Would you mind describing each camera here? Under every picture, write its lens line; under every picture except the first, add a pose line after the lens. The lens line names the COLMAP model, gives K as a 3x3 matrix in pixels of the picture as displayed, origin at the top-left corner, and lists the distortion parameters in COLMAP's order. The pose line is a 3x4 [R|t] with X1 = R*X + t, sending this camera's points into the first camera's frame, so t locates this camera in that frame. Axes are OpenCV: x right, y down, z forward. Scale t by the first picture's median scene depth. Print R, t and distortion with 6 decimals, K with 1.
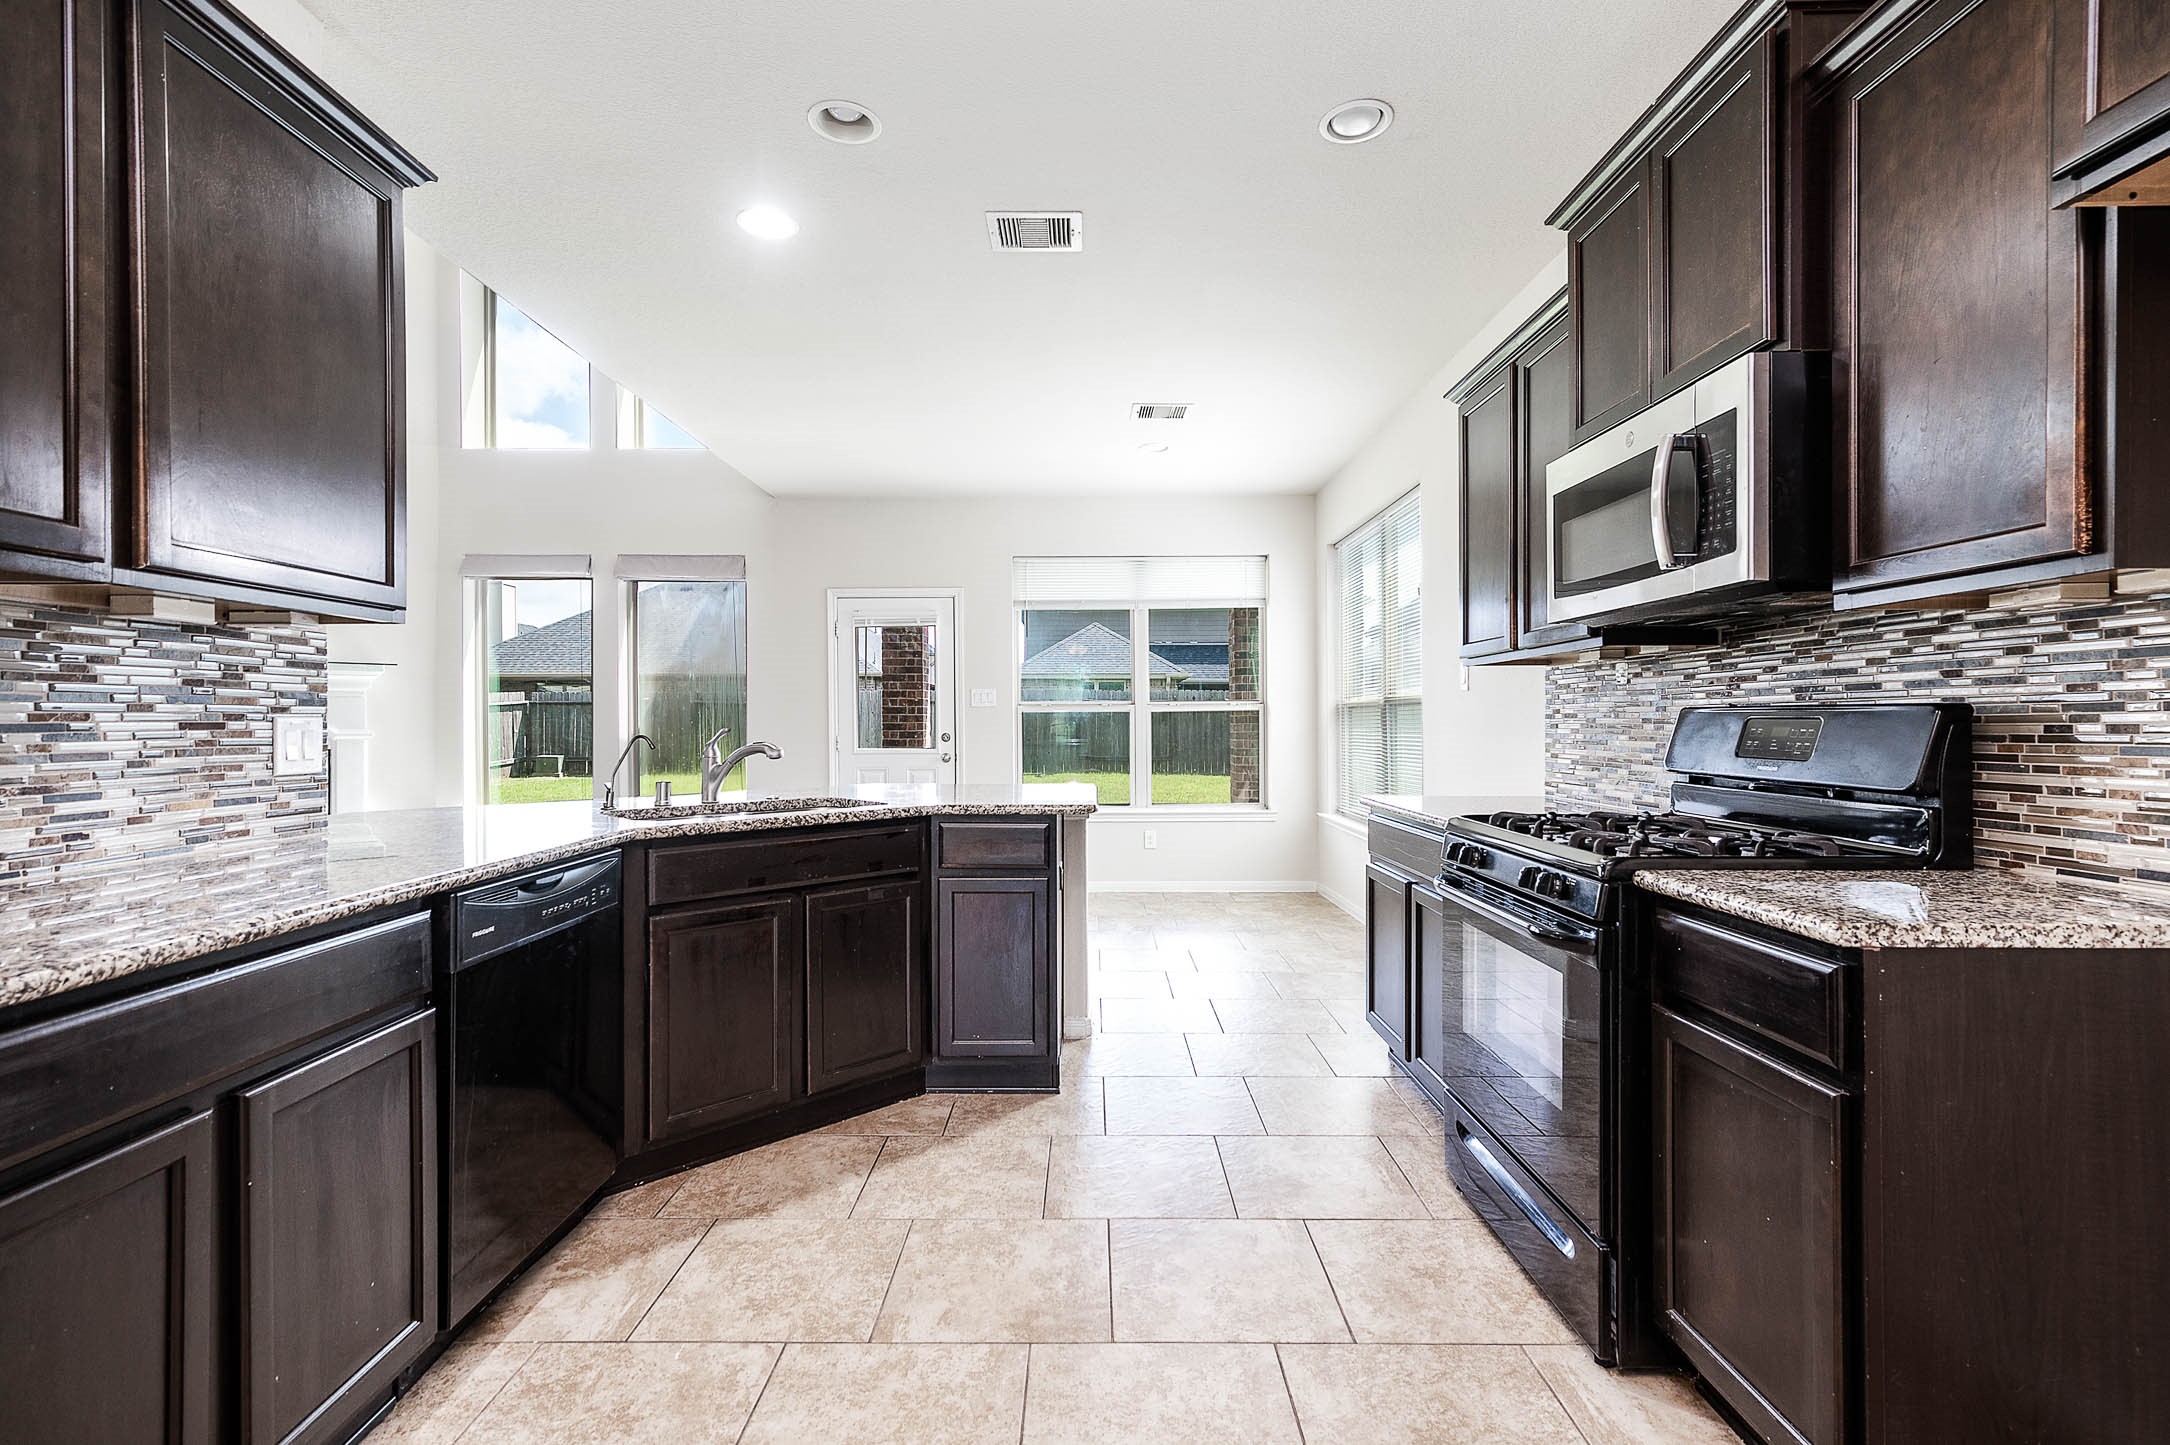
lens RADIAL K [[981.2, 0, 1084.4], [0, 981.2, 728.9], [0, 0, 1]] dist [-0.002777, -0.000077]
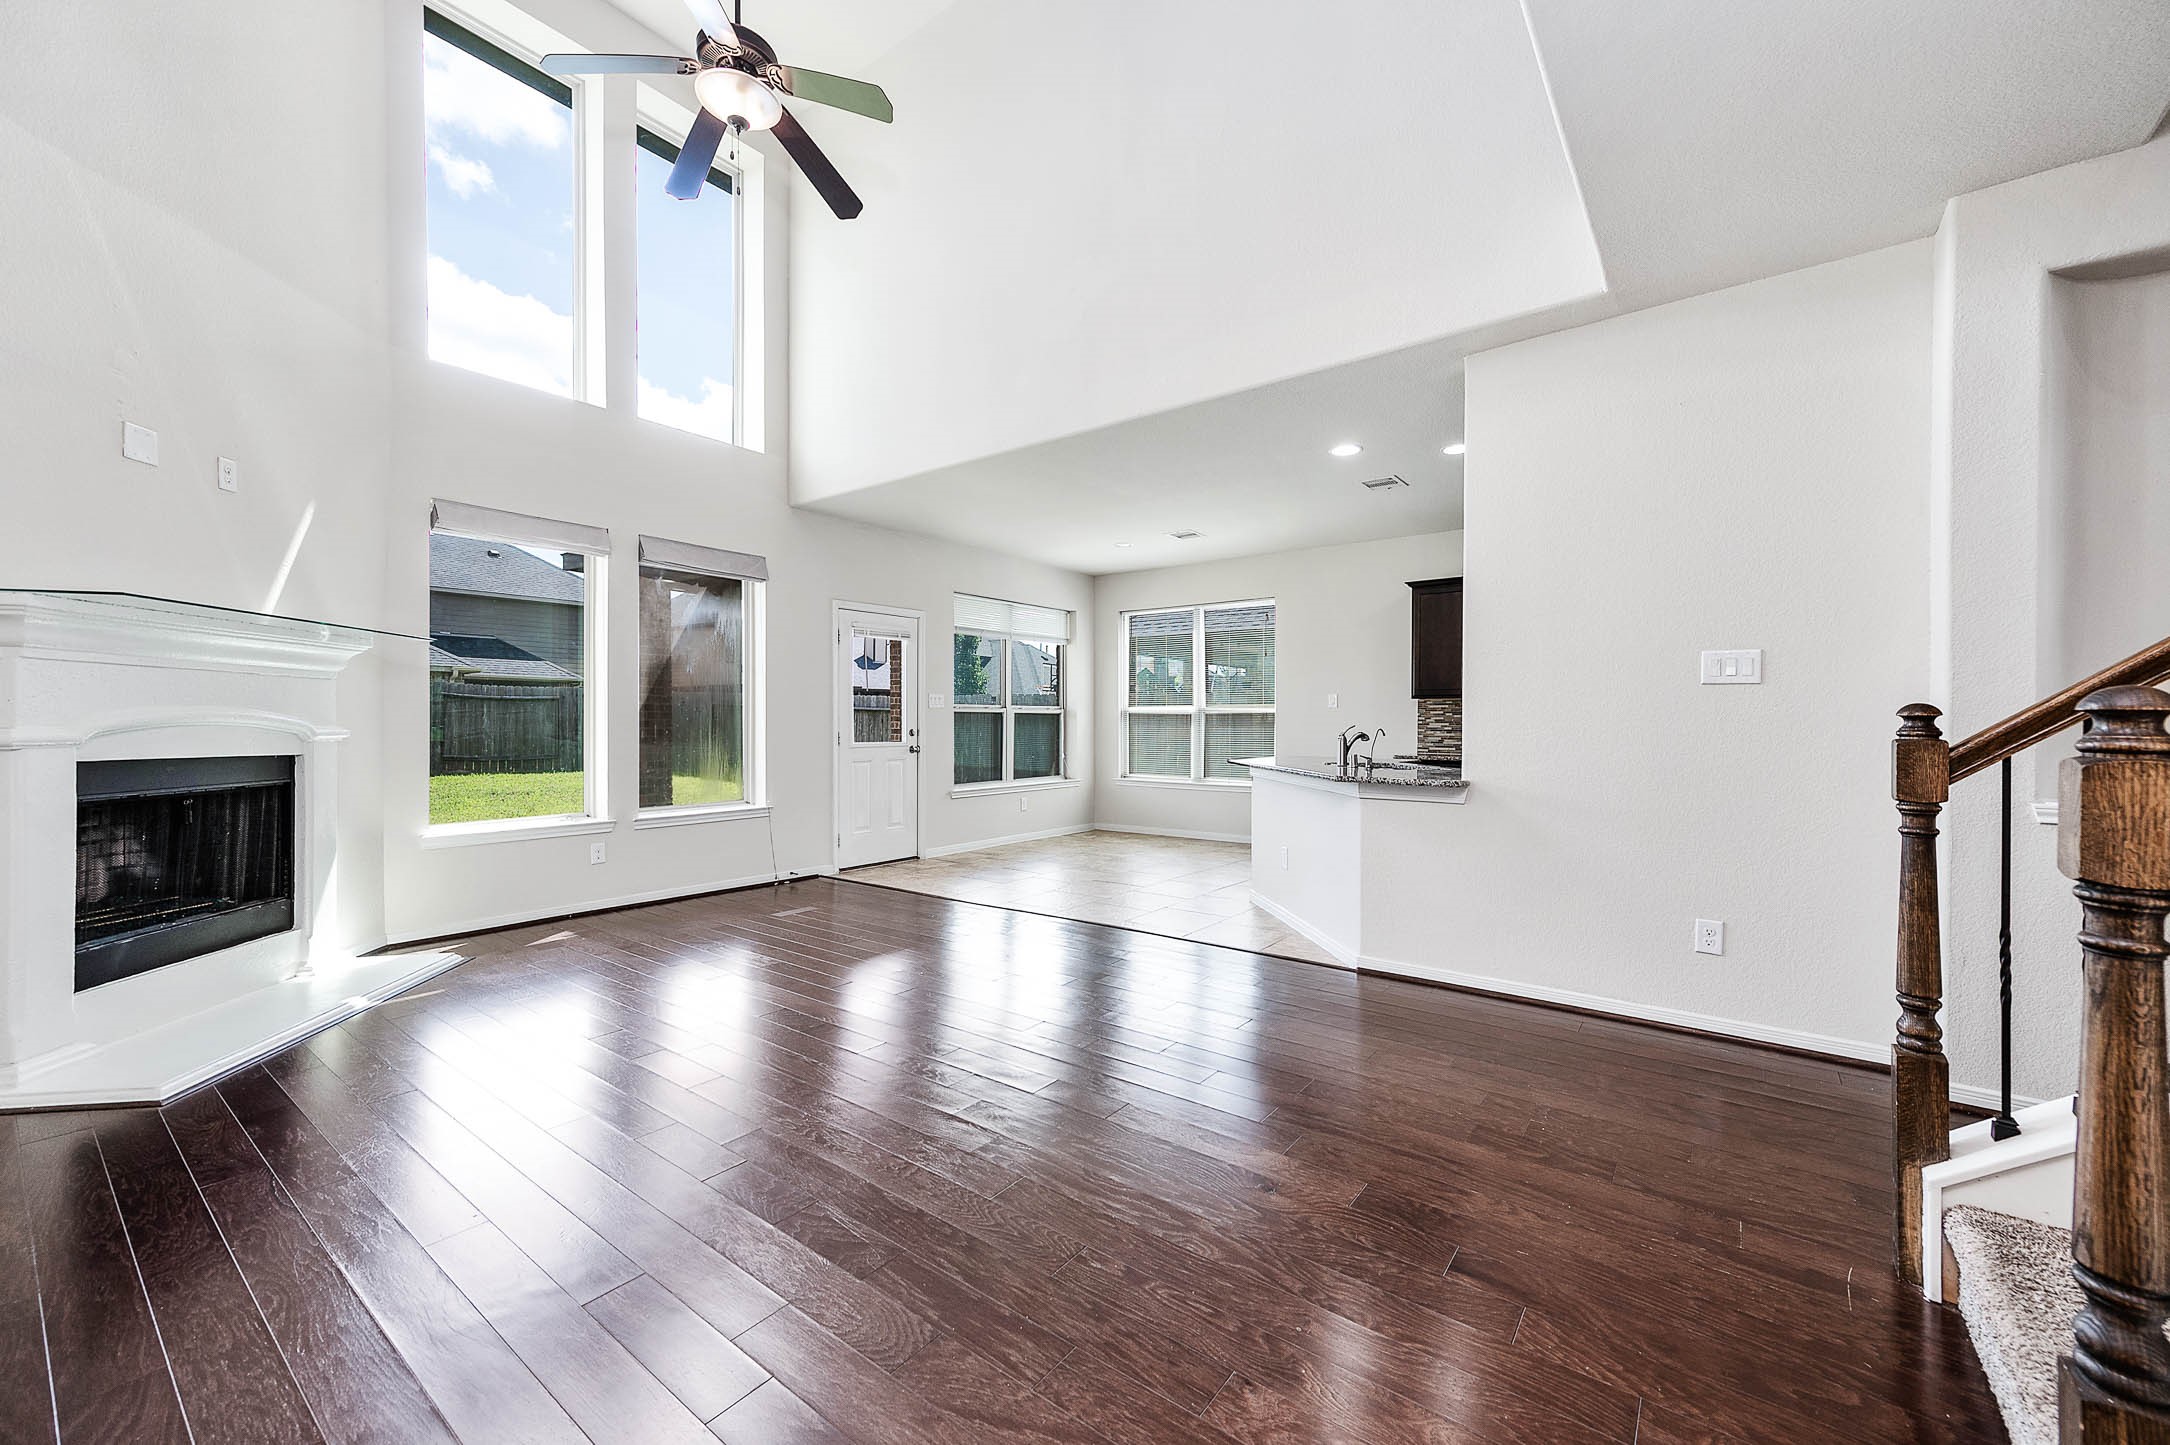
lens RADIAL K [[845.0, 0, 1091.7], [0, 845.0, 727.2], [0, 0, 1]] dist [0.006130, 0.000539]
pose [[0.597373, -0.000305, 0.801964, -2.614264], [0.000503, 1.000000, 0.000006, 0.007104], [-0.801963, 0.000400, 0.597373, 0.606928]]
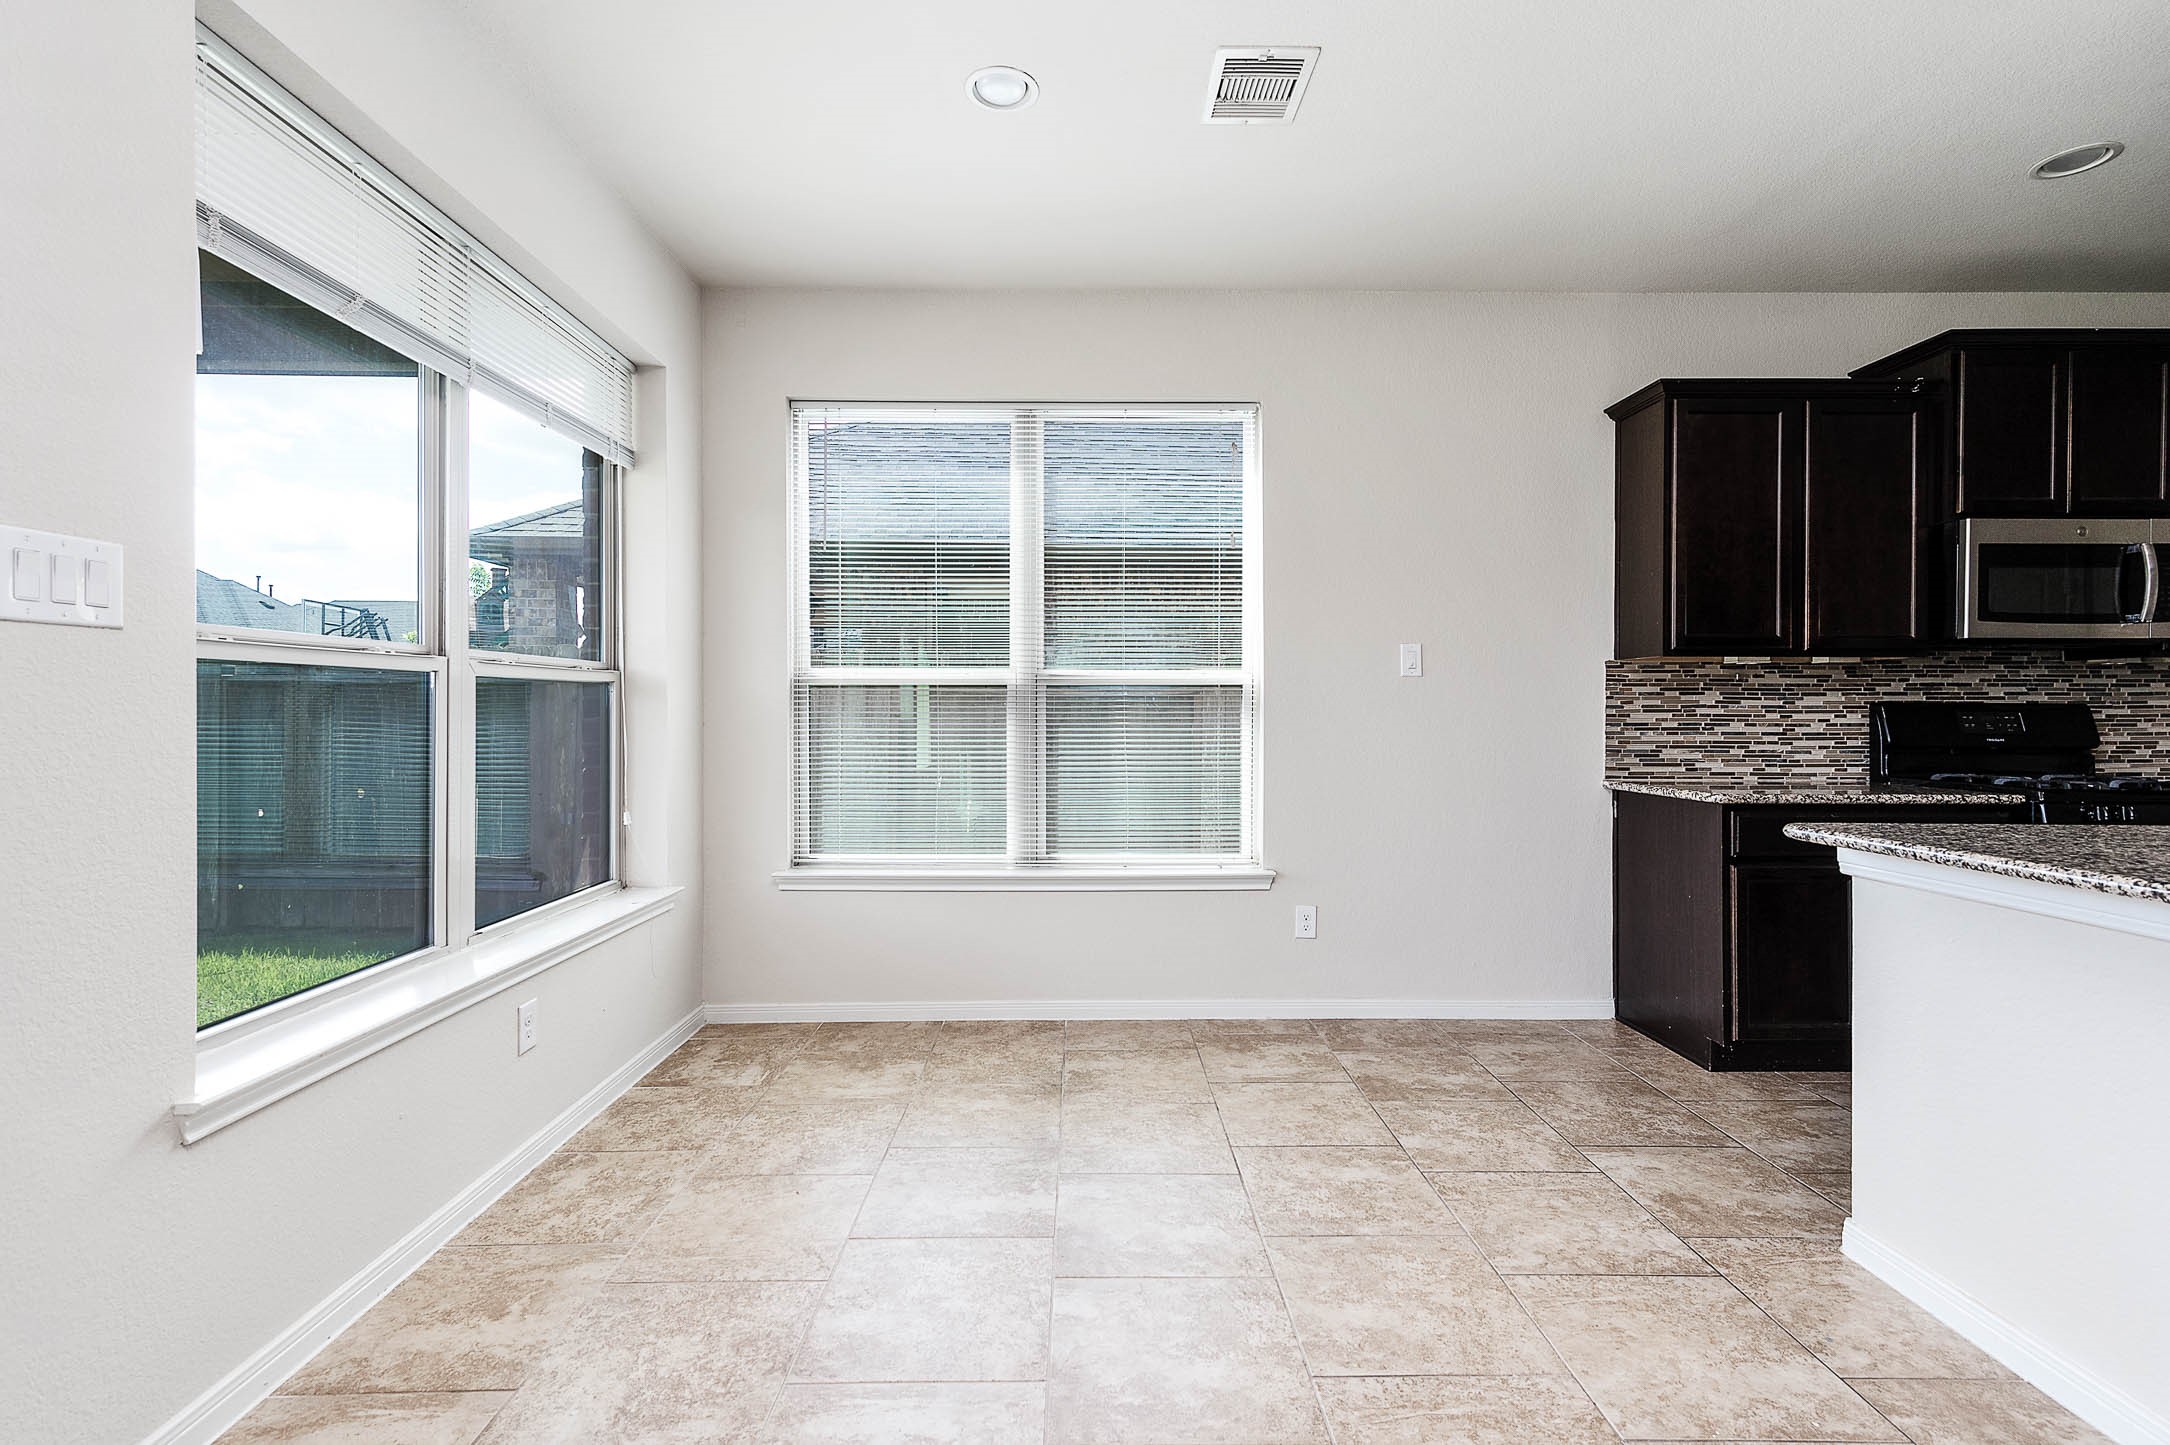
lens RADIAL K [[981.2, 0, 1073.0], [0, 981.2, 718.0], [0, 0, 1]] dist [-0.002777, -0.000077]
pose [[0.000595, -0.007728, 0.999970, -0.944135], [0.001487, 0.999969, 0.007727, -0.013486], [-0.999999, 0.001483, 0.000606, 2.443532]]
